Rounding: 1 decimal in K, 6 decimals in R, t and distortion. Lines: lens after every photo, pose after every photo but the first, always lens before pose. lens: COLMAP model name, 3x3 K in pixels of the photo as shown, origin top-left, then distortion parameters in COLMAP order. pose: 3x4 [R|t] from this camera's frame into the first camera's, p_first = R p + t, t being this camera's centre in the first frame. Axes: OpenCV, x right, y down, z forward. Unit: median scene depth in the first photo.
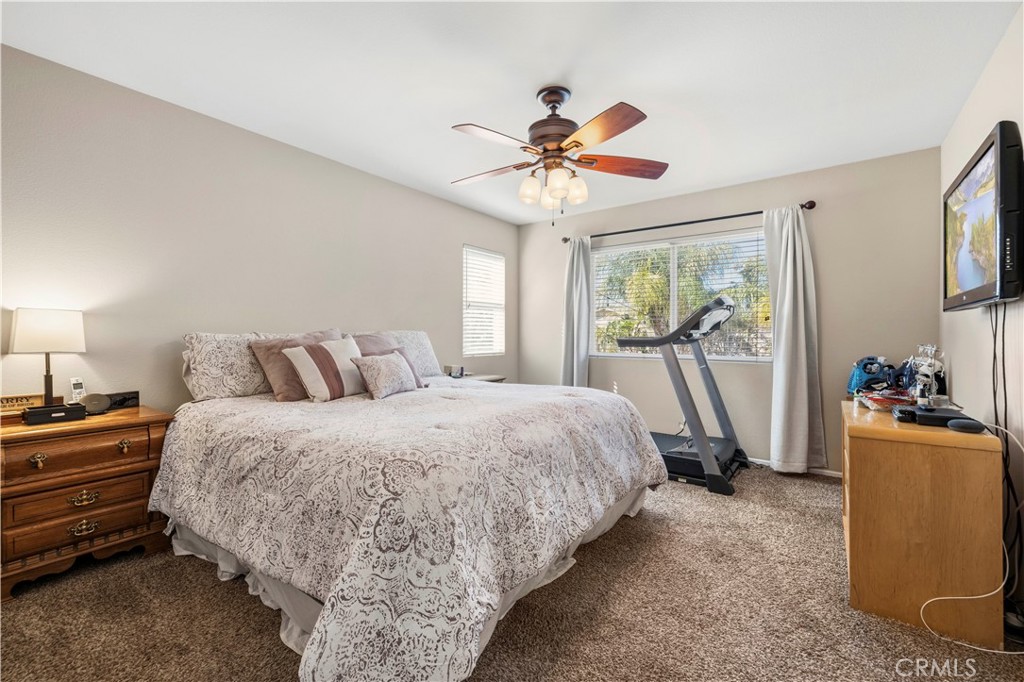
lens RADIAL K [[428.3, 0, 503.9], [0, 428.3, 336.9], [0, 0, 1]] dist [0.002713, 0.000550]
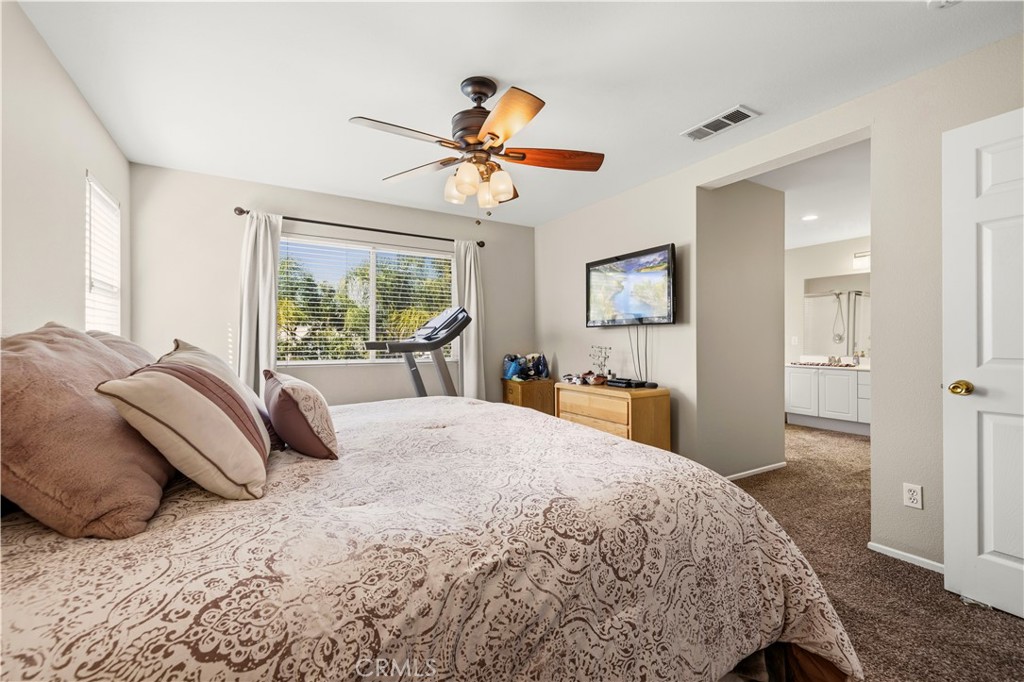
lens RADIAL K [[433.0, 0, 507.3], [0, 433.0, 341.8], [0, 0, 1]] dist [0.004696, 0.000251]
pose [[0.382719, -0.004227, 0.923855, -0.739770], [0.004272, 0.999987, 0.002806, -0.005000], [-0.923855, 0.002873, 0.382732, 0.586684]]
